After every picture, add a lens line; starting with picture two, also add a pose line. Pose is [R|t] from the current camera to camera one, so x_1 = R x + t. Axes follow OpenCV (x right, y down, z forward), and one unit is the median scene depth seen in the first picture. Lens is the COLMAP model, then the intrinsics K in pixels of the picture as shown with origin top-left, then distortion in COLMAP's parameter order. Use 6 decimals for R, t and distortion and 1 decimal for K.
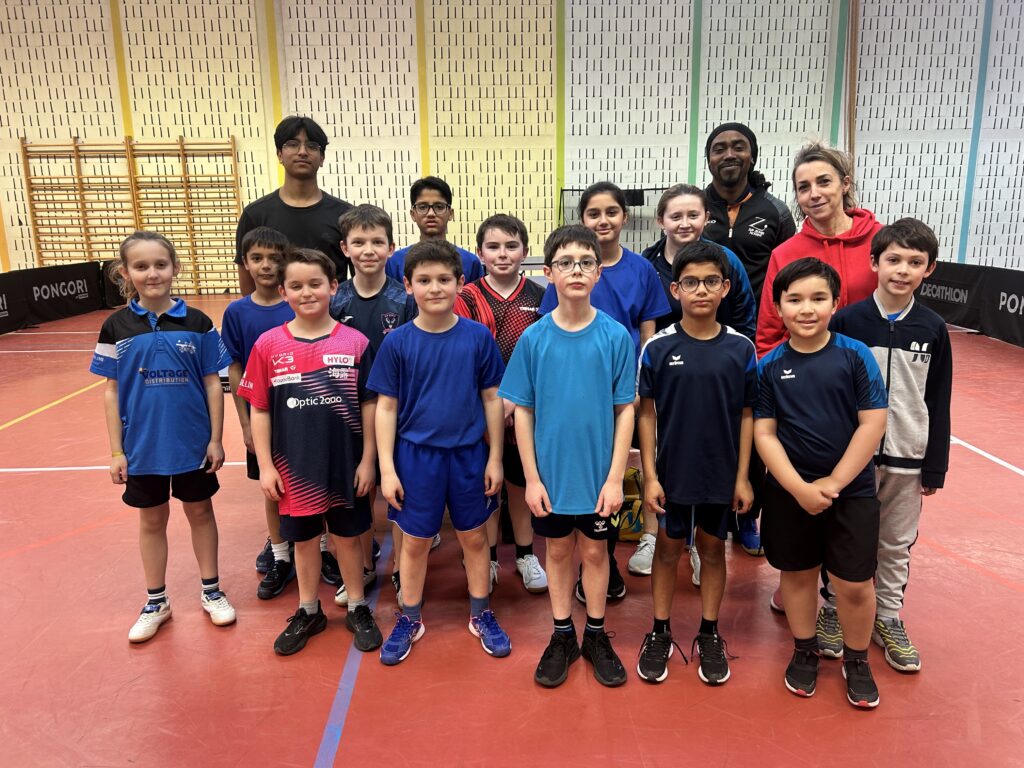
lens RADIAL K [[787.5, 0, 512.0], [0, 787.5, 384.0], [0, 0, 1]] dist [0.051007, -0.051920]
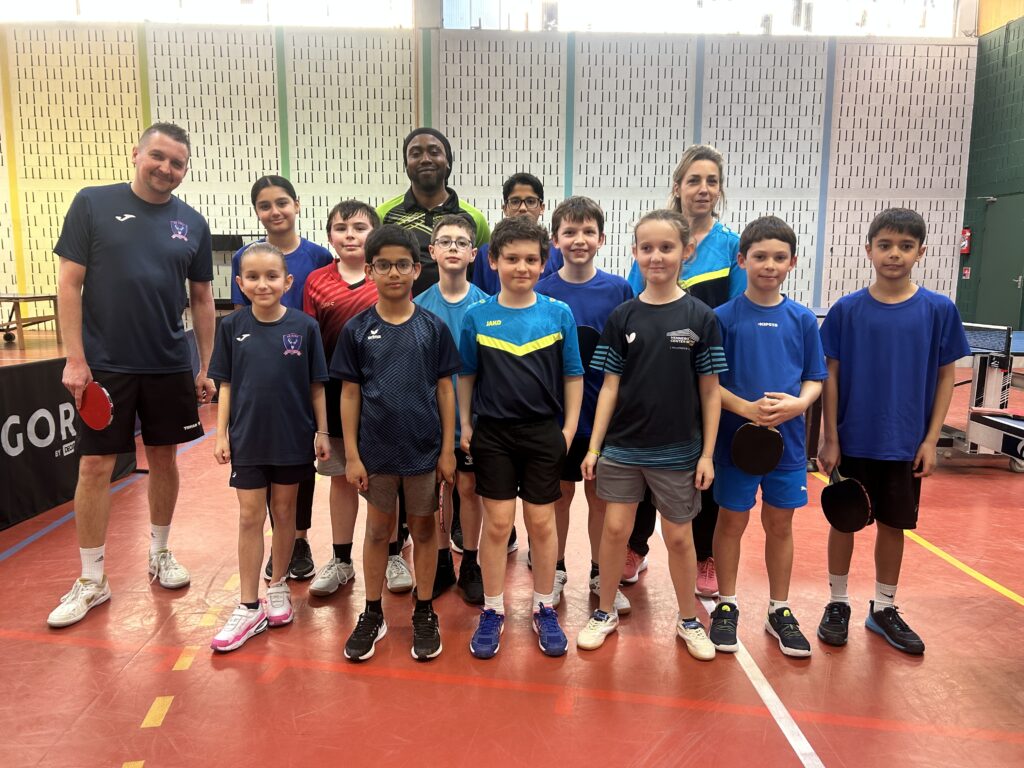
lens RADIAL K [[791.0, 0, 532.0], [0, 791.0, 373.6], [0, 0, 1]] dist [0.051201, -0.057006]
pose [[0.999685, 0.024237, -0.006517, 0.565833], [-0.024642, 0.997135, -0.071518, -0.007434], [0.004765, 0.071656, 0.997418, 0.004080]]
